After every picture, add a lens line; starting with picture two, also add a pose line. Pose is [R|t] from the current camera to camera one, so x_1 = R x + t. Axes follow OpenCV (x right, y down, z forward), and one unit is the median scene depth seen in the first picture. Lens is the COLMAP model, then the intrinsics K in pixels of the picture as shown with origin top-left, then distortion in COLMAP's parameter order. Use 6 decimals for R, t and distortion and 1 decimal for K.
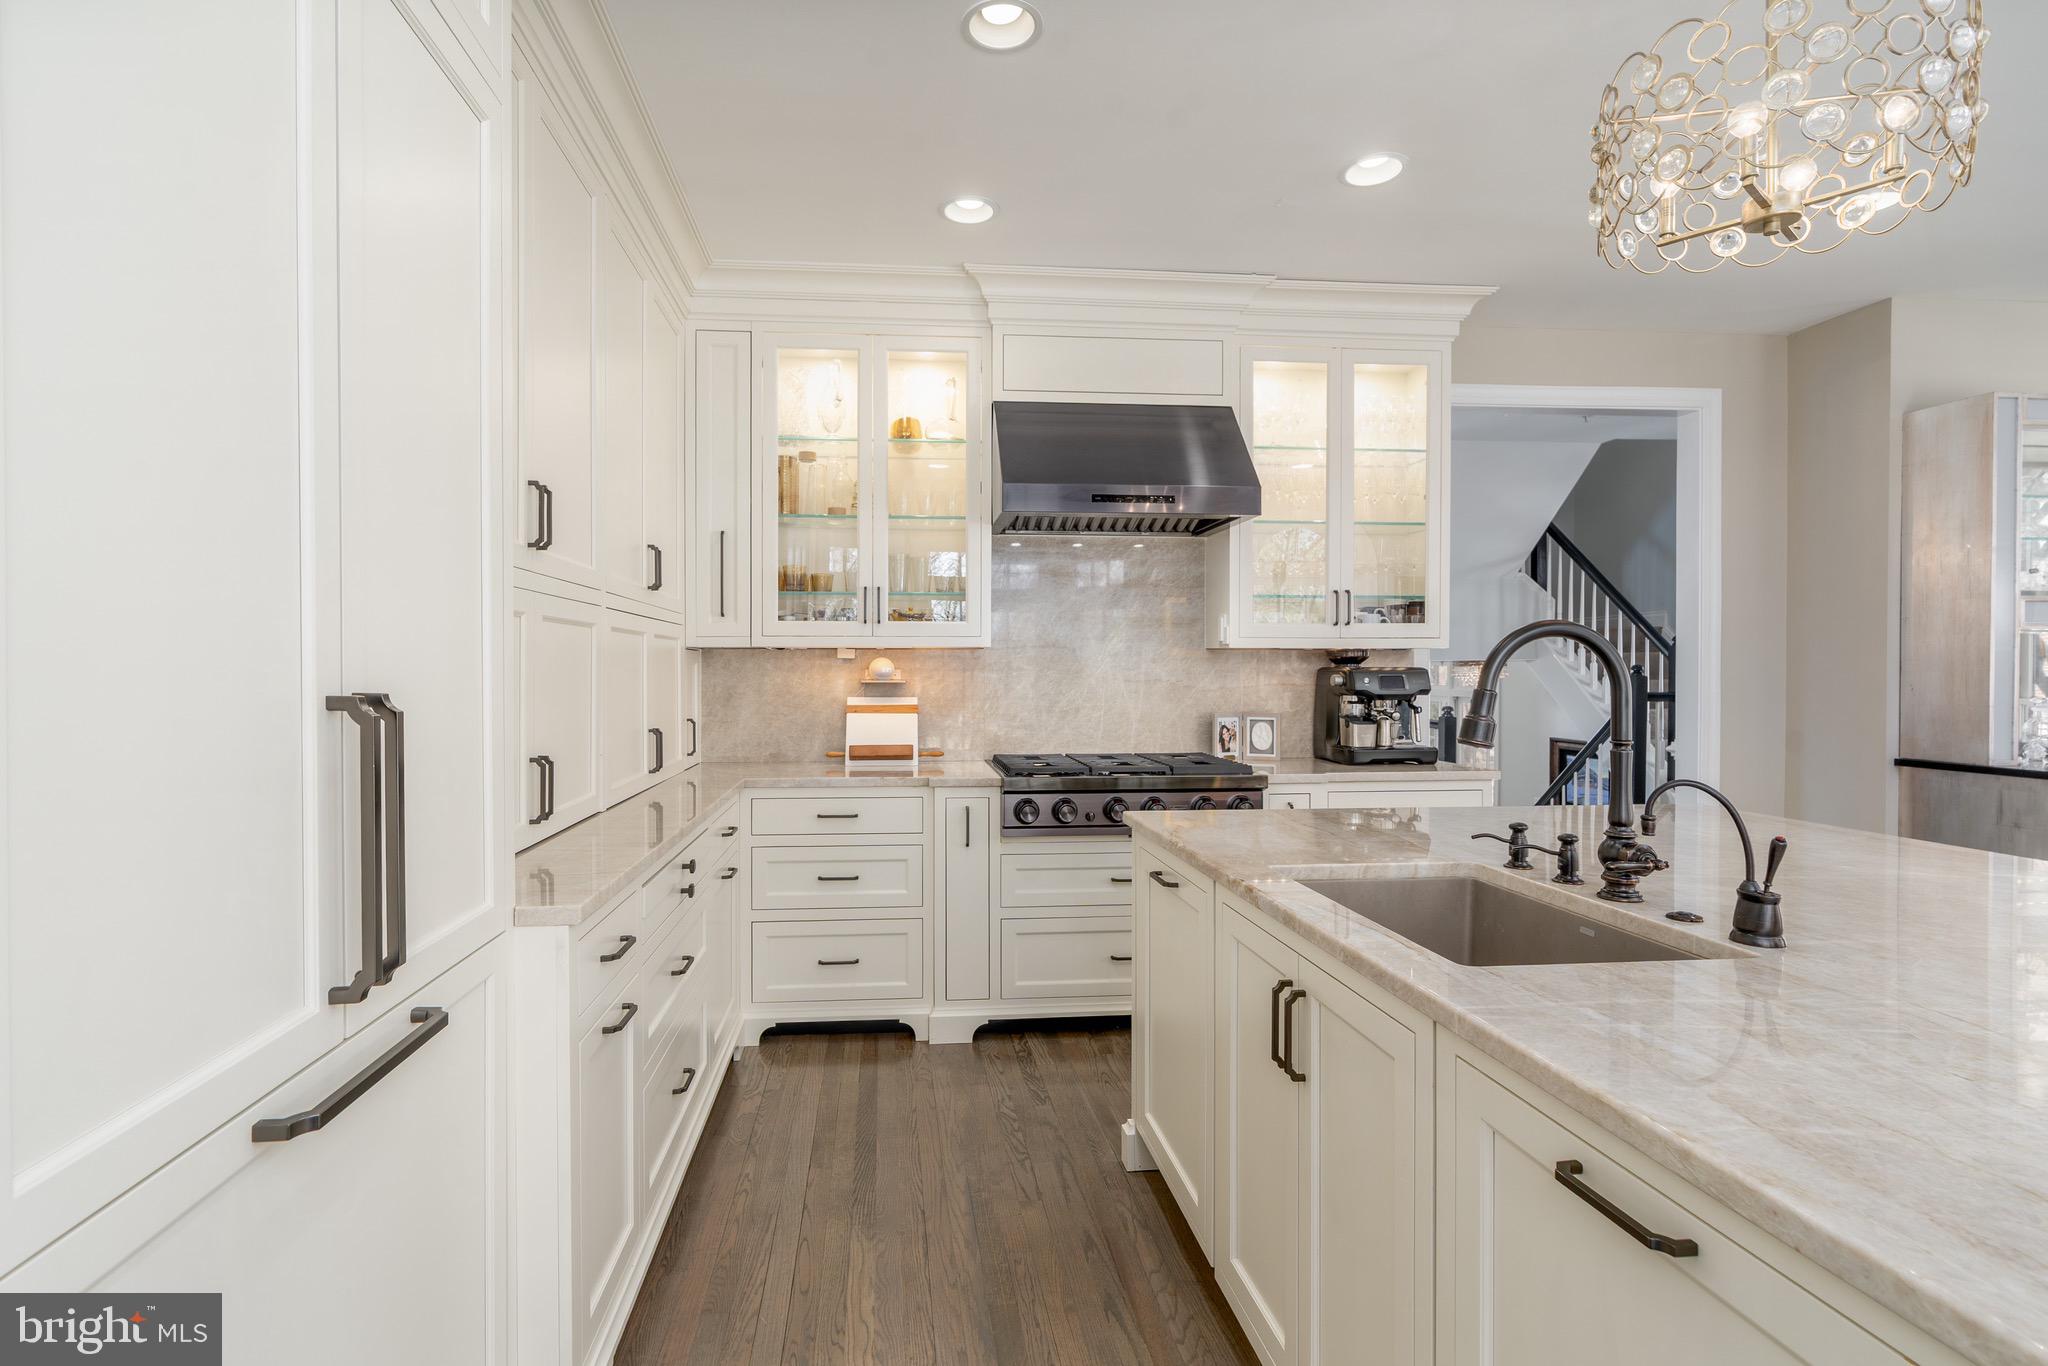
lens RADIAL K [[989.5, 0, 1022.7], [0, 989.5, 676.4], [0, 0, 1]] dist [-0.004804, -0.000339]
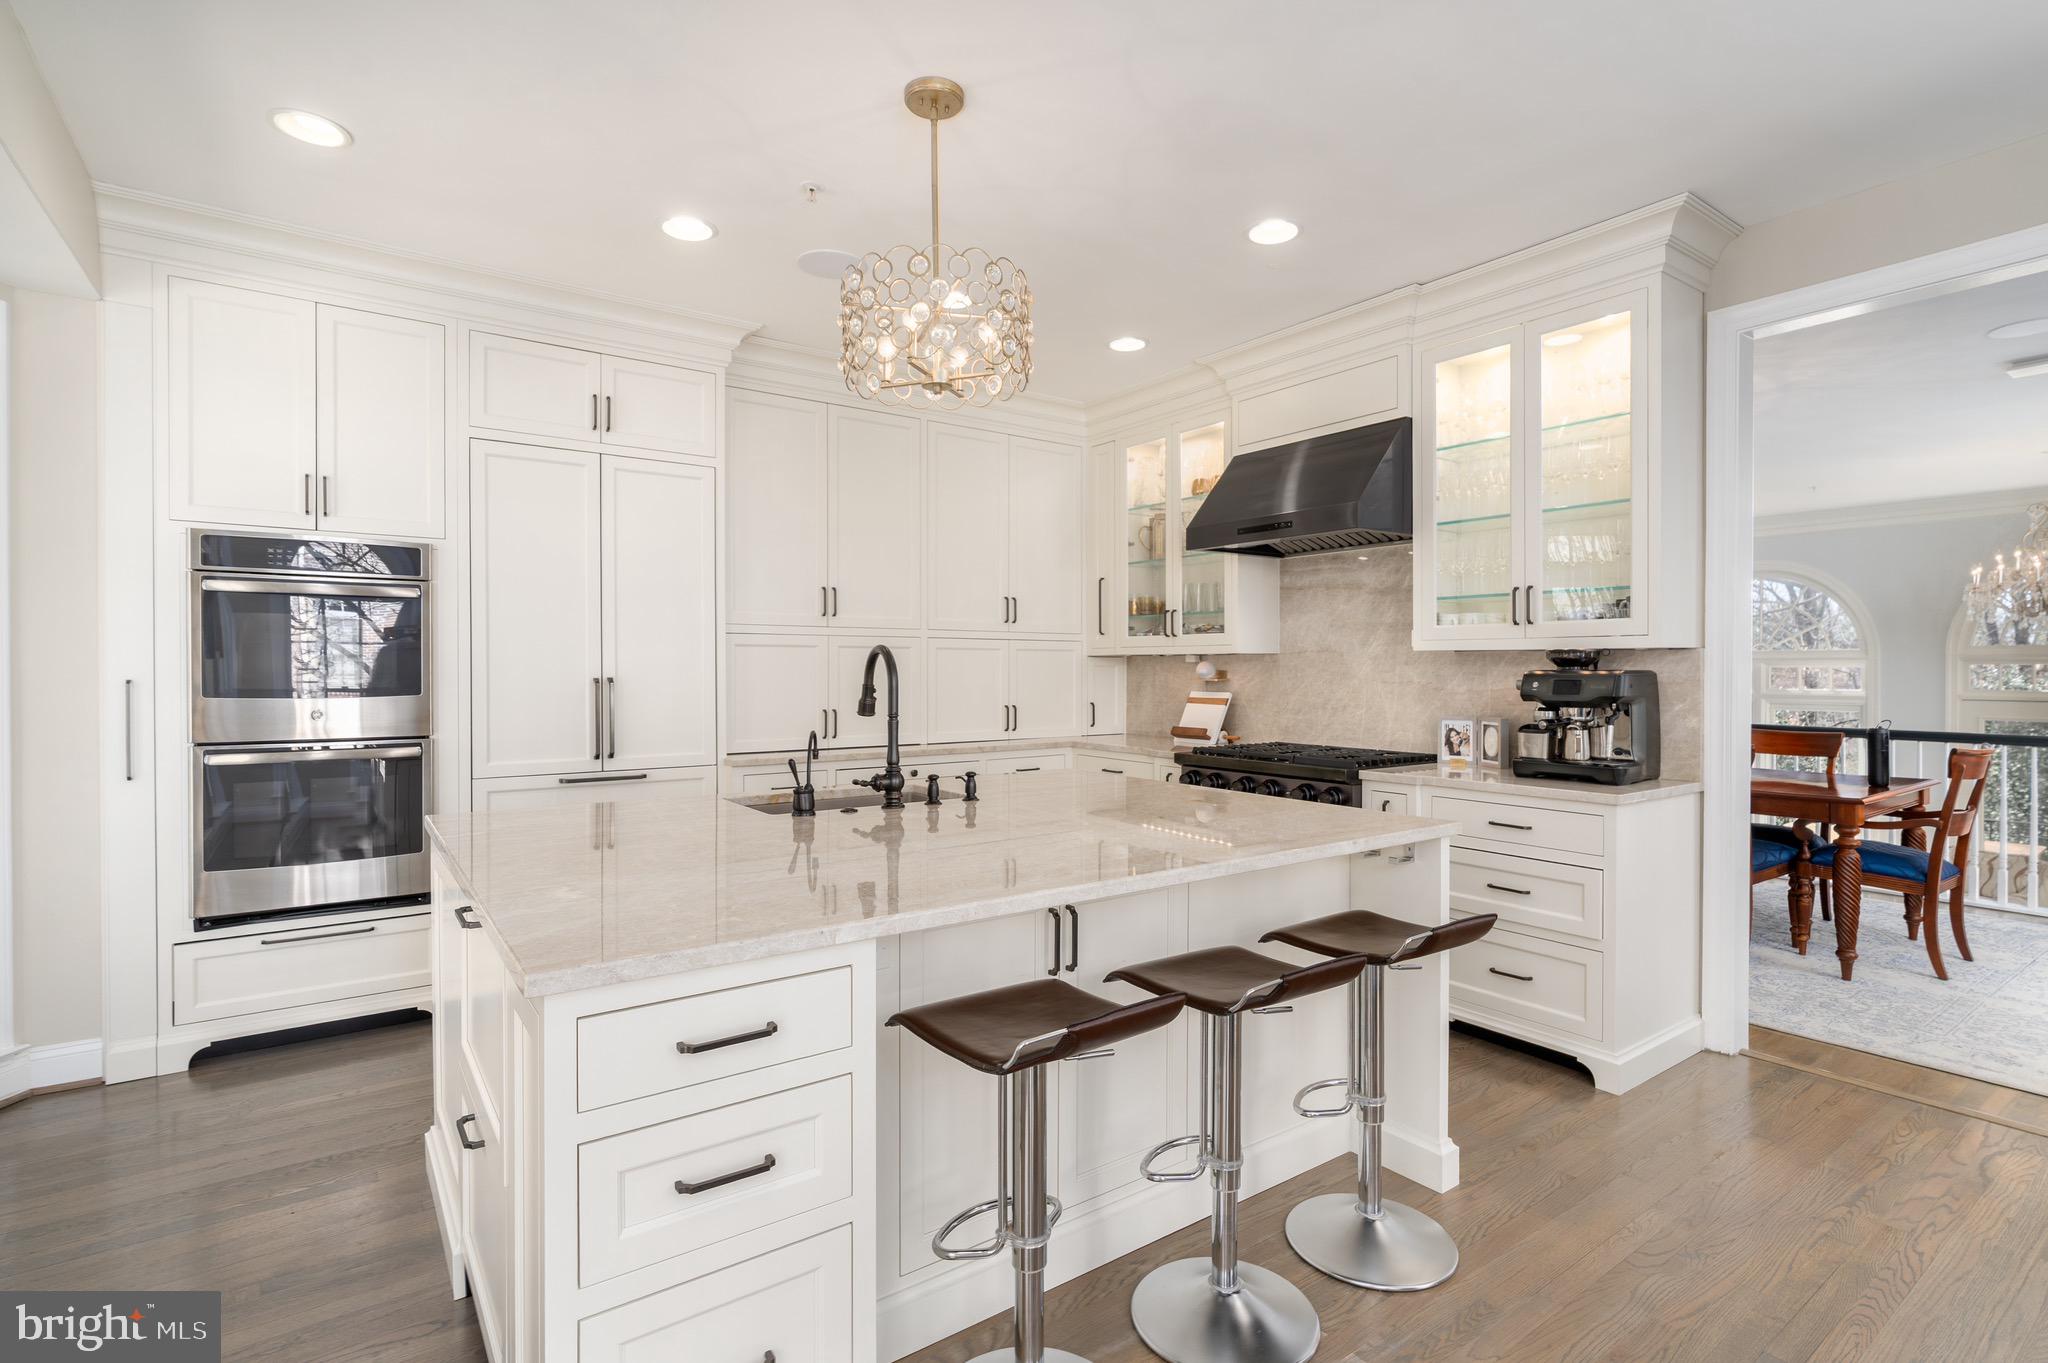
lens RADIAL K [[989.5, 0, 1022.7], [0, 989.5, 674.9], [0, 0, 1]] dist [-0.004804, -0.000339]
pose [[0.488932, 0.006854, -0.872295, 0.892346], [-0.007524, 0.999965, 0.003640, -0.004558], [0.872289, 0.004784, 0.488967, 0.146290]]
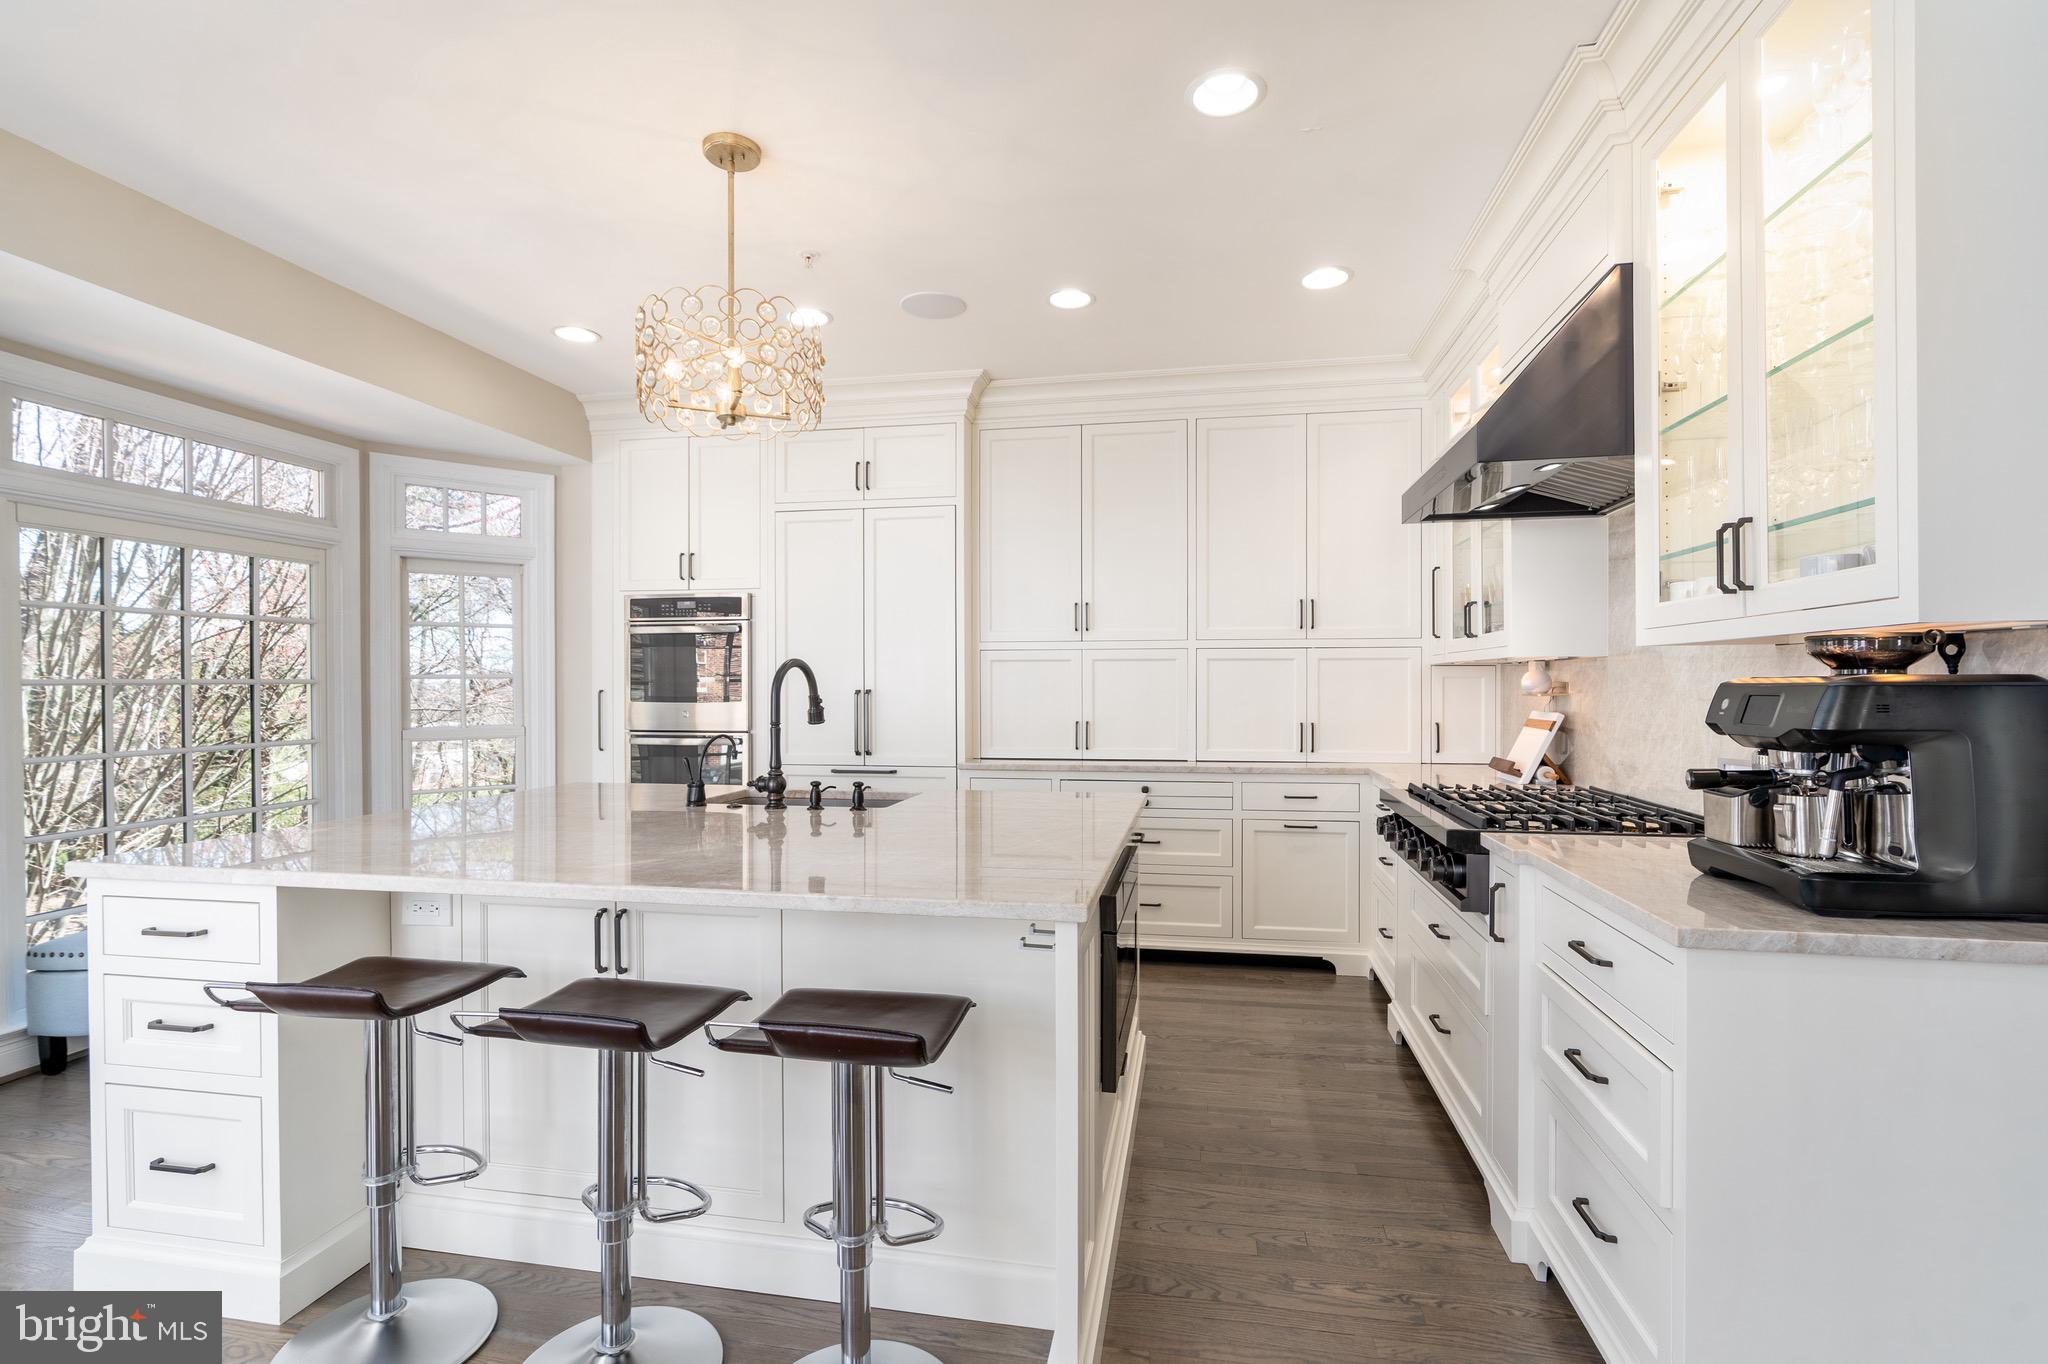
lens RADIAL K [[940.7, 0, 1024.4], [0, 940.7, 688.6], [0, 0, 1]] dist [-0.000202, -0.000022]
pose [[-0.293758, 0.006038, -0.955861, 0.876015], [-0.004138, 0.999963, 0.007589, -0.005941], [0.955871, 0.006185, -0.293722, 0.801427]]
